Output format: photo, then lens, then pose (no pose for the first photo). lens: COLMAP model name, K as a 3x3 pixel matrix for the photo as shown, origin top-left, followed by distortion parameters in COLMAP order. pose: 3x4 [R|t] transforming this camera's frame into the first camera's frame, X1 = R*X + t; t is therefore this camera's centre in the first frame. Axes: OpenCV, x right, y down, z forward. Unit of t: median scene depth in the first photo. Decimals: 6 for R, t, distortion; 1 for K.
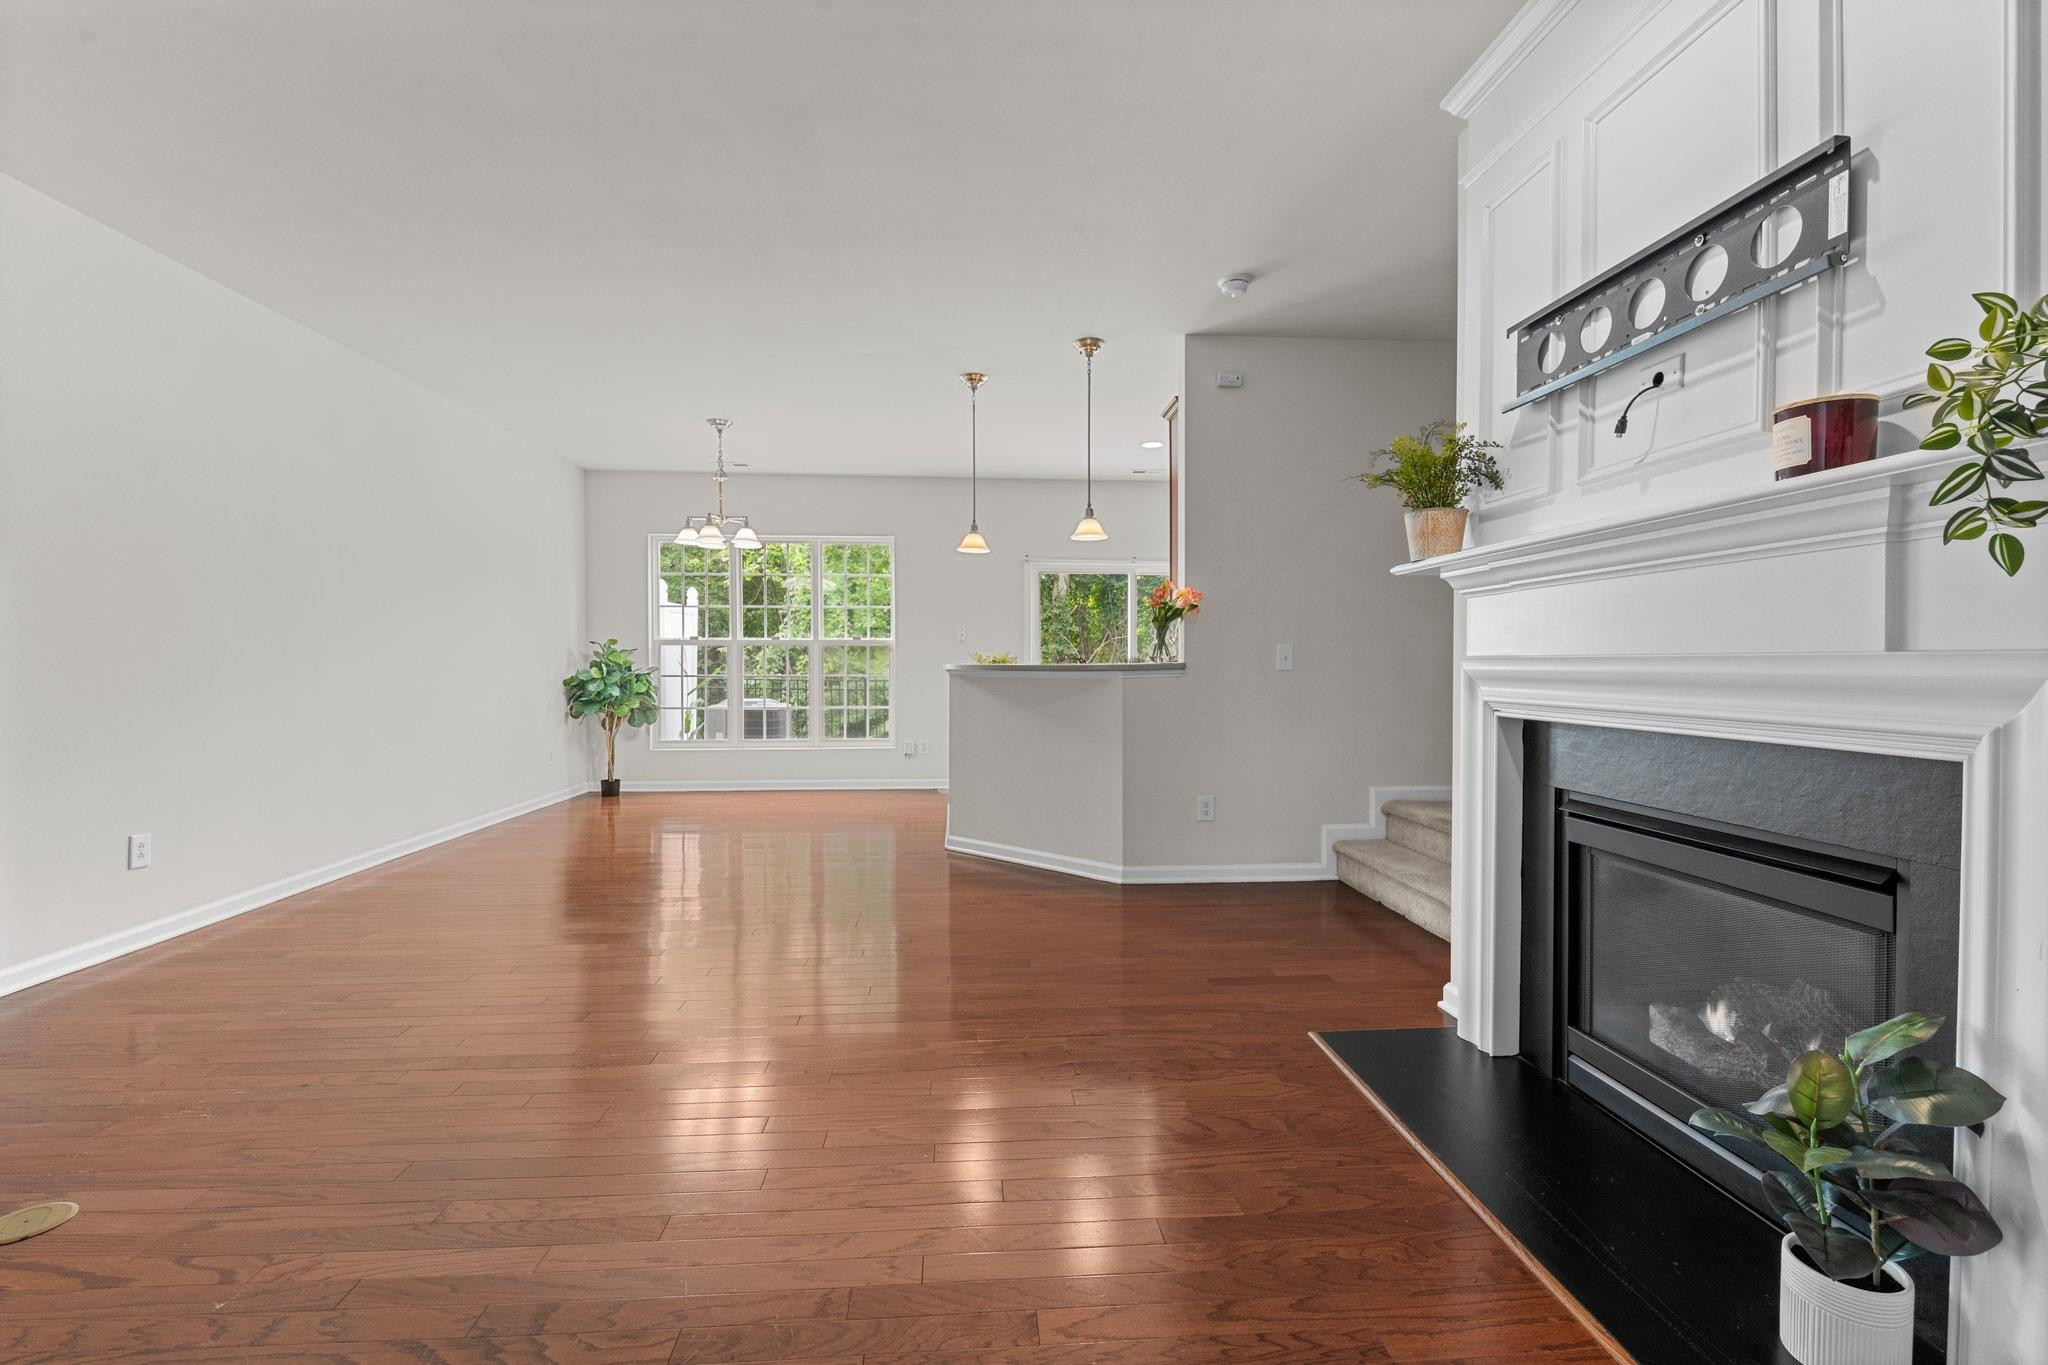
lens RADIAL K [[882.4, 0, 1025.7], [0, 882.4, 676.1], [0, 0, 1]] dist [0.000745, -0.007445]
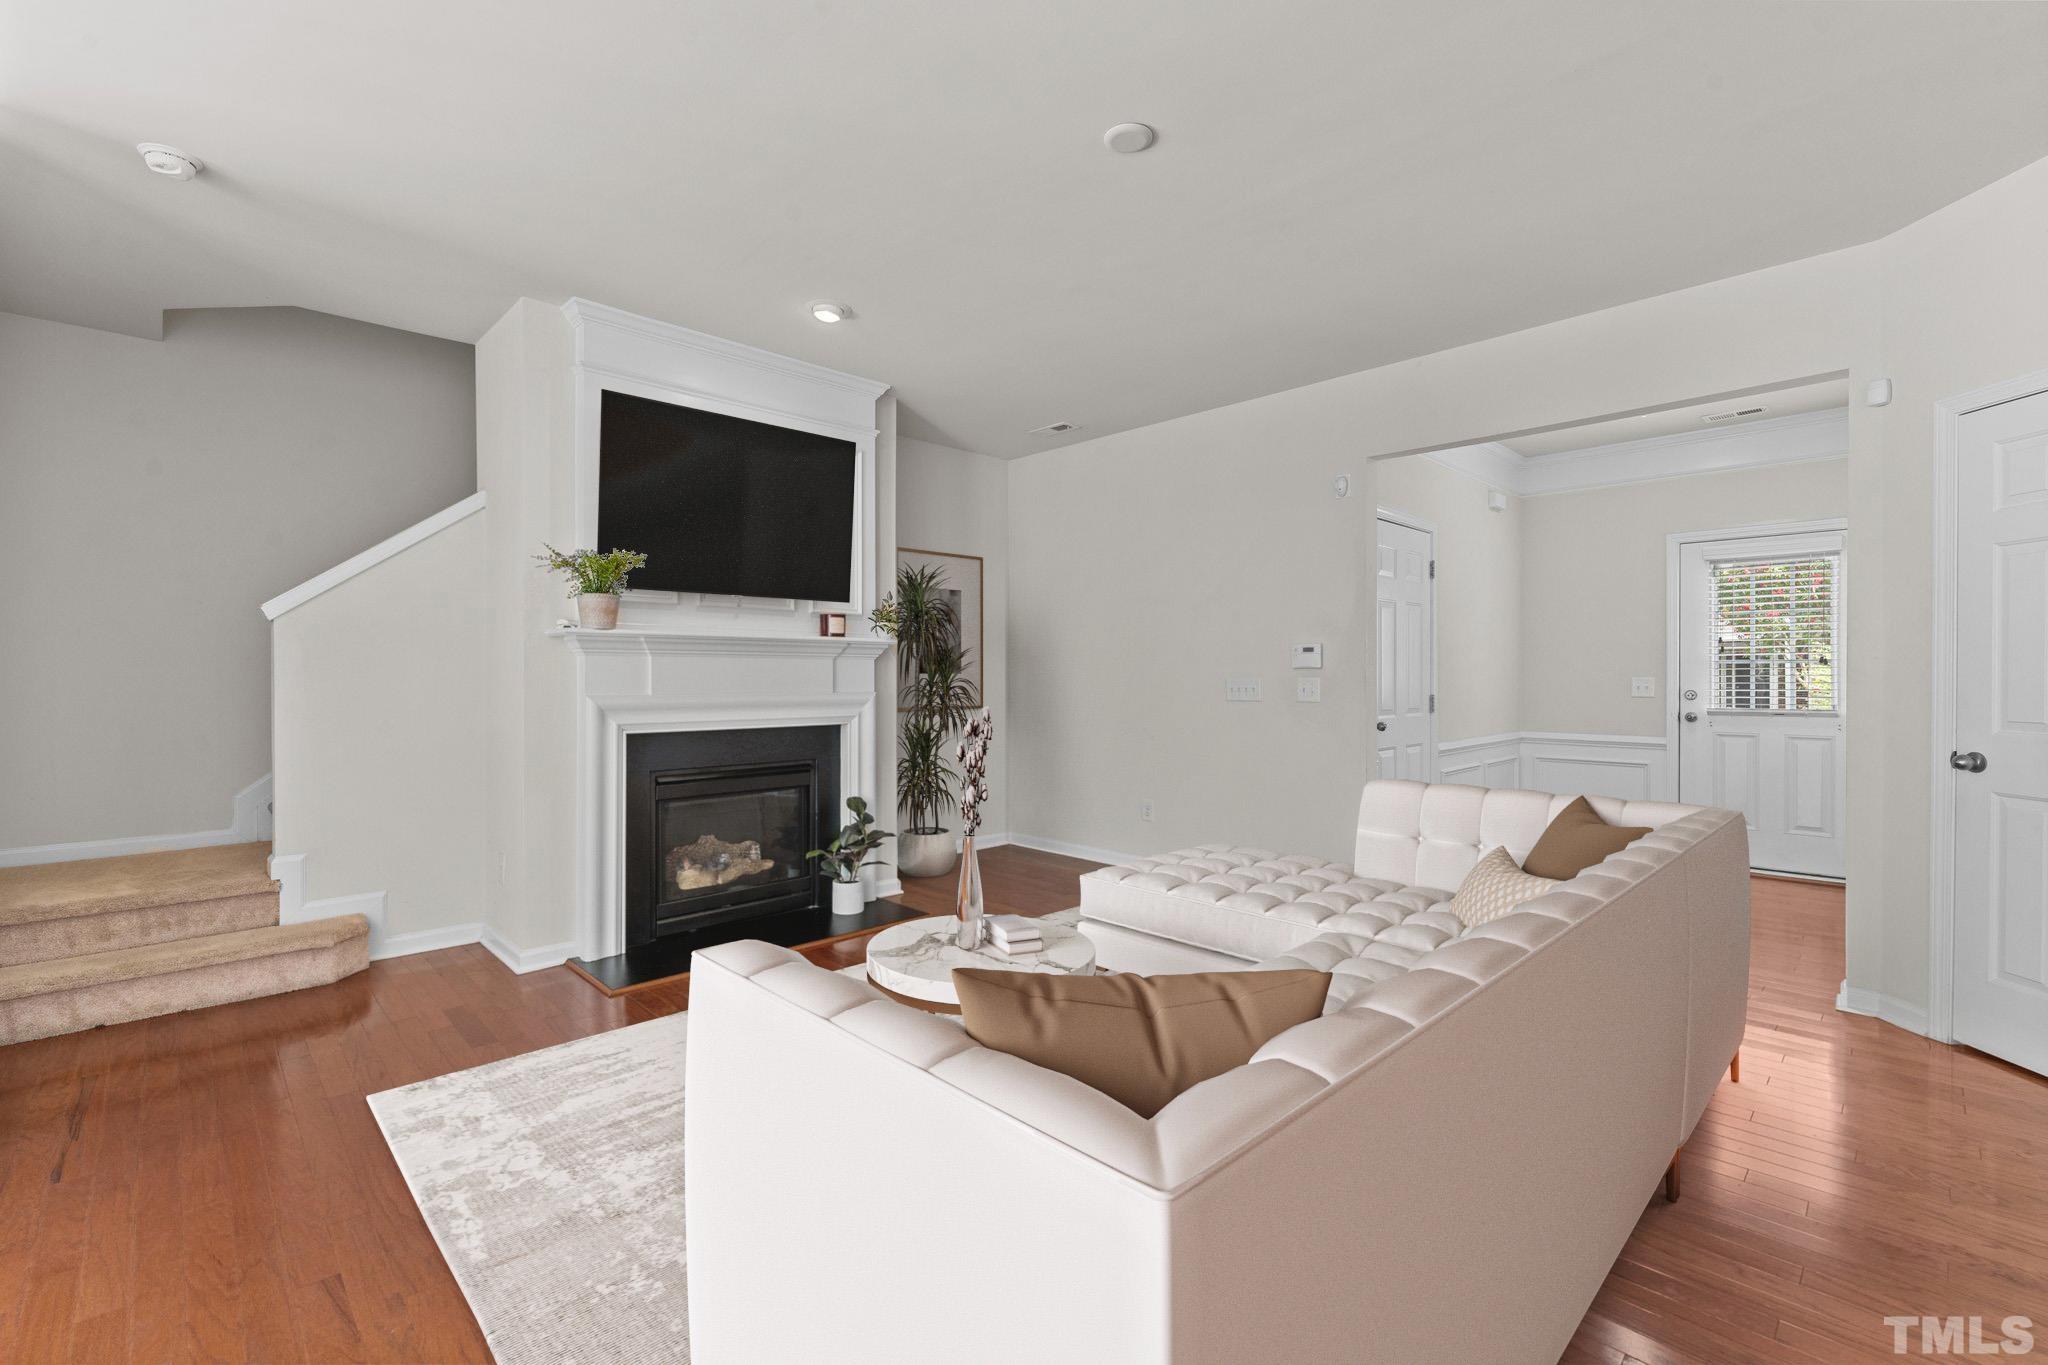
lens RADIAL K [[879.1, 0, 1019.0], [0, 879.1, 673.8], [0, 0, 1]] dist [0.000749, -0.005275]
pose [[-0.646373, 0.003598, 0.763013, -0.612171], [0.011935, 0.999914, 0.005395, -0.033513], [-0.762928, 0.012594, -0.646361, 0.802549]]
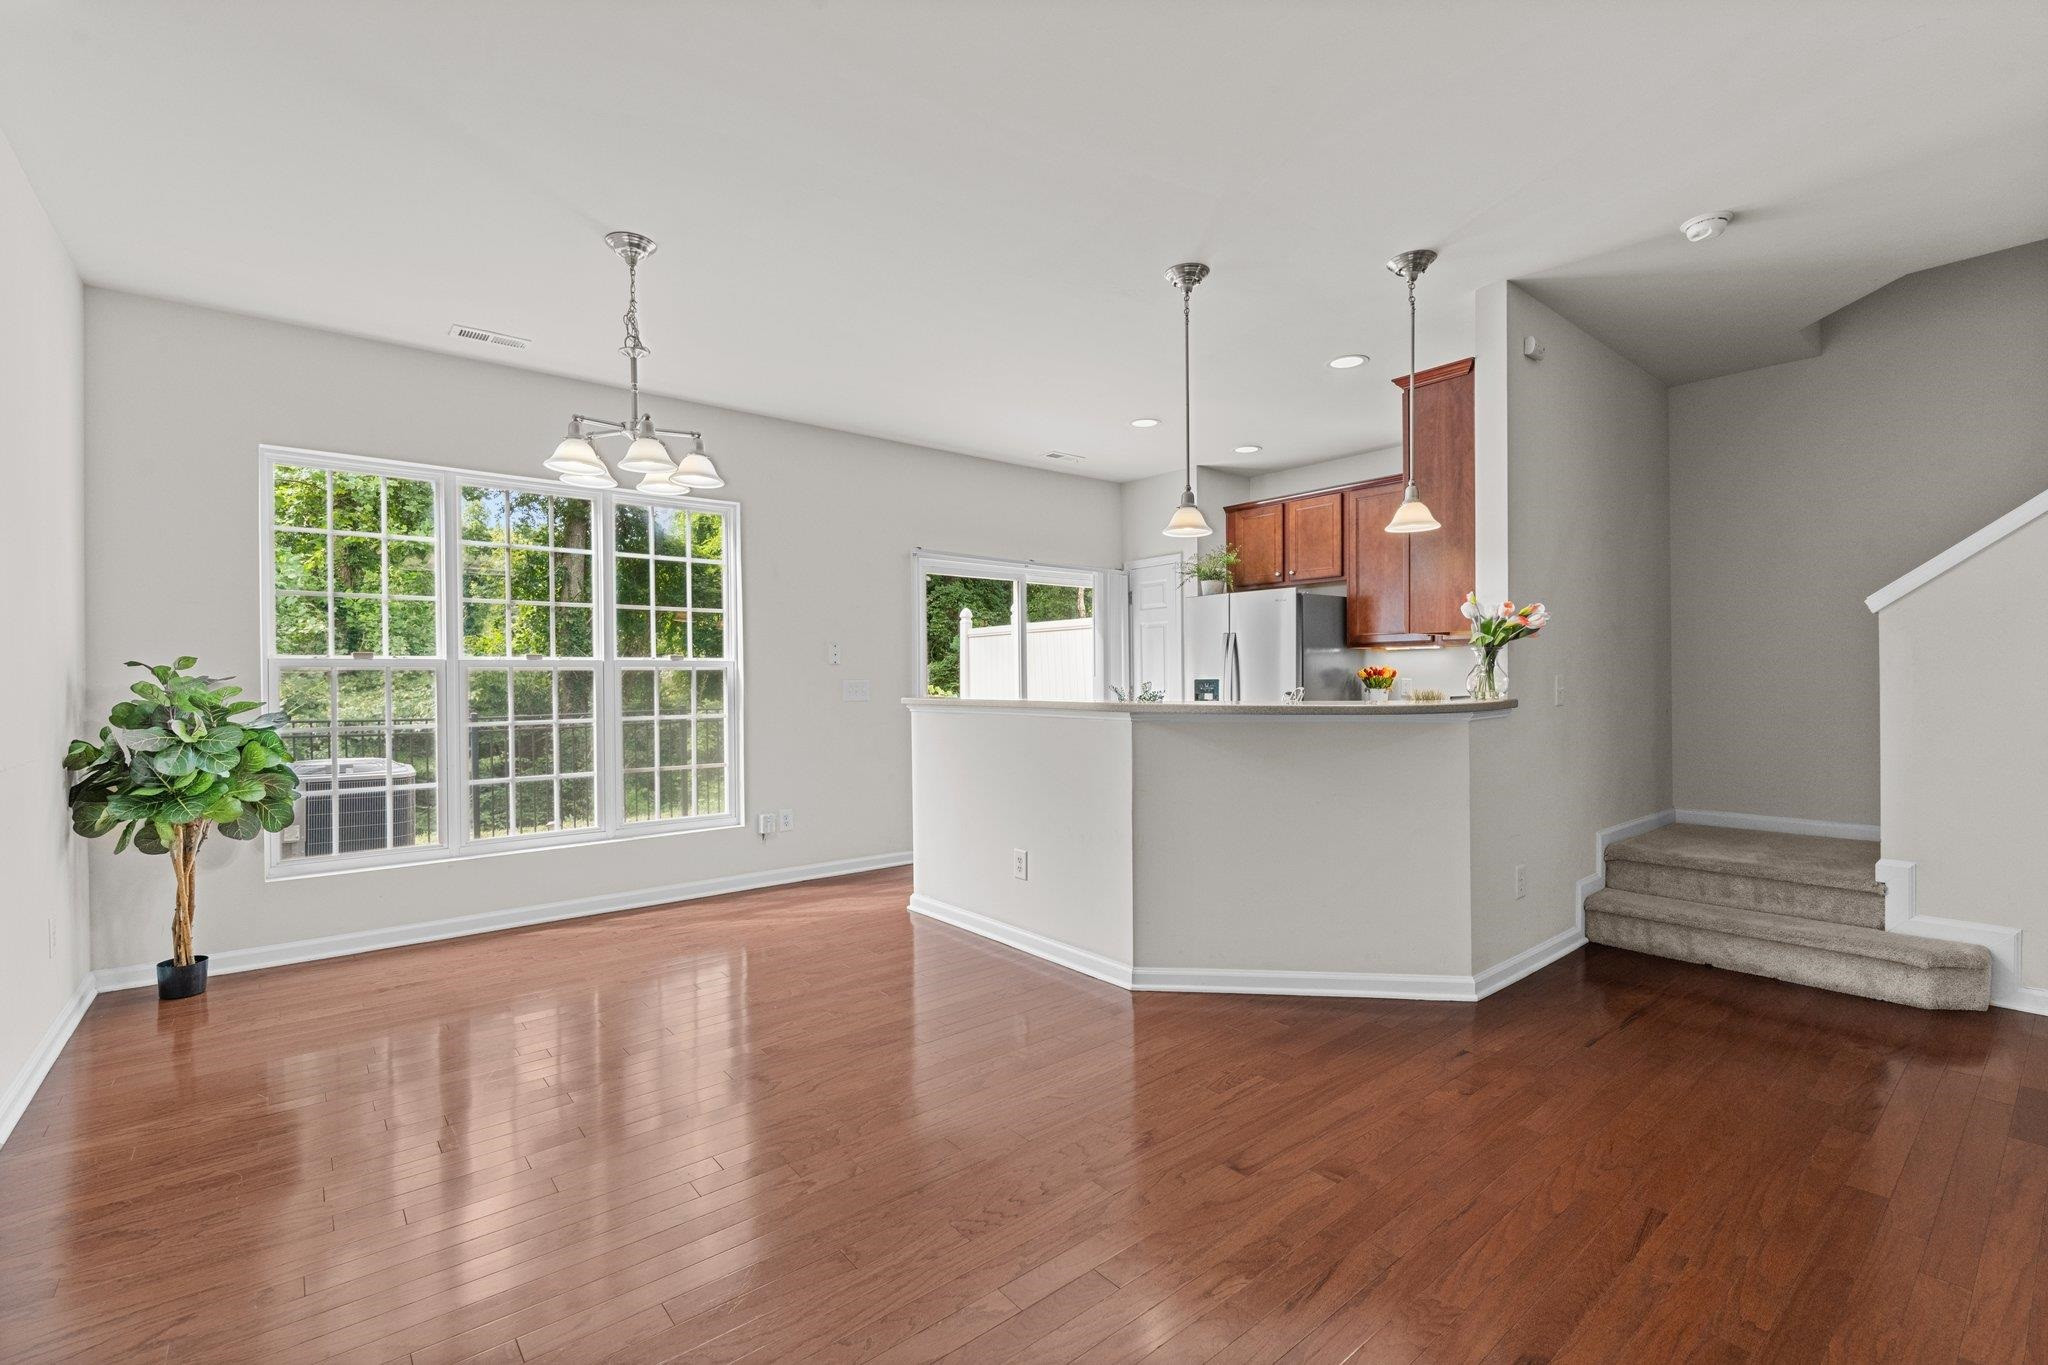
lens RADIAL K [[882.2, 0, 1015.5], [0, 882.2, 681.4], [0, 0, 1]] dist [-0.000575, -0.005511]
pose [[0.818375, -0.007125, 0.574640, -0.627534], [0.014550, 0.999859, -0.008325, -0.030849], [-0.574500, 0.015174, 0.818364, 0.611144]]
